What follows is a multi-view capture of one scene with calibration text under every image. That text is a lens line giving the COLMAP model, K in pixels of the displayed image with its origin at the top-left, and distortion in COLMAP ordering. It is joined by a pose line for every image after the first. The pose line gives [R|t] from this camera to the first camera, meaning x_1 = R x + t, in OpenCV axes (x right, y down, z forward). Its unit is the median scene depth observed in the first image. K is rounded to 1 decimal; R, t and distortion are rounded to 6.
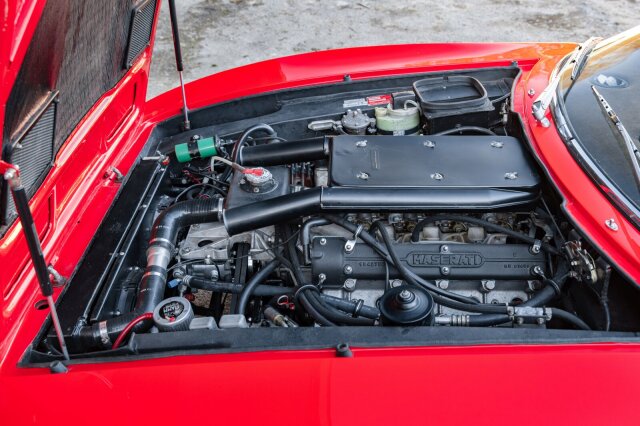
lens RADIAL K [[570.3, 0, 320.0], [0, 570.3, 213.0], [0, 0, 1]] dist [-0.000729, 0.000168]
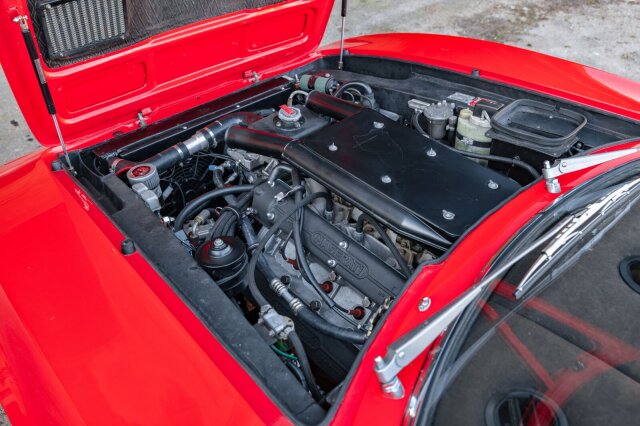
lens RADIAL K [[496.1, 0, 320.0], [0, 496.1, 213.0], [0, 0, 1]] dist [-0.006070, -0.000163]
pose [[0.724209, 0.477934, -0.497092, 0.415164], [-0.422141, 0.877273, 0.228450, -0.115674], [0.545270, 0.044398, 0.837084, 0.174674]]
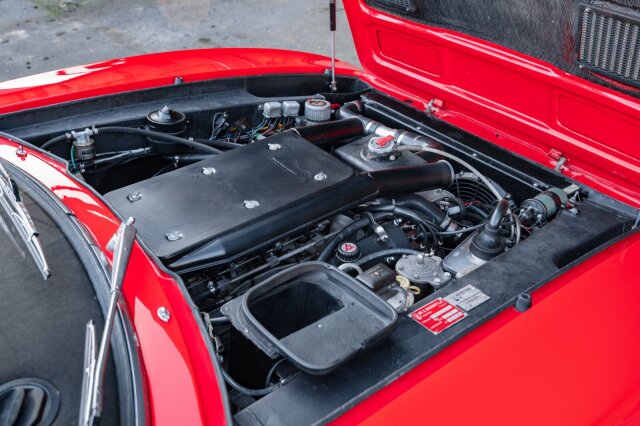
lens RADIAL K [[644.9, 0, 320.0], [0, 644.9, 213.0], [0, 0, 1]] dist [0.004477, 0.005150]
pose [[-0.717571, 0.409518, -0.563371, 0.490577], [-0.398134, 0.422510, 0.814233, -0.667551], [0.571473, 0.808567, -0.140138, 0.929404]]
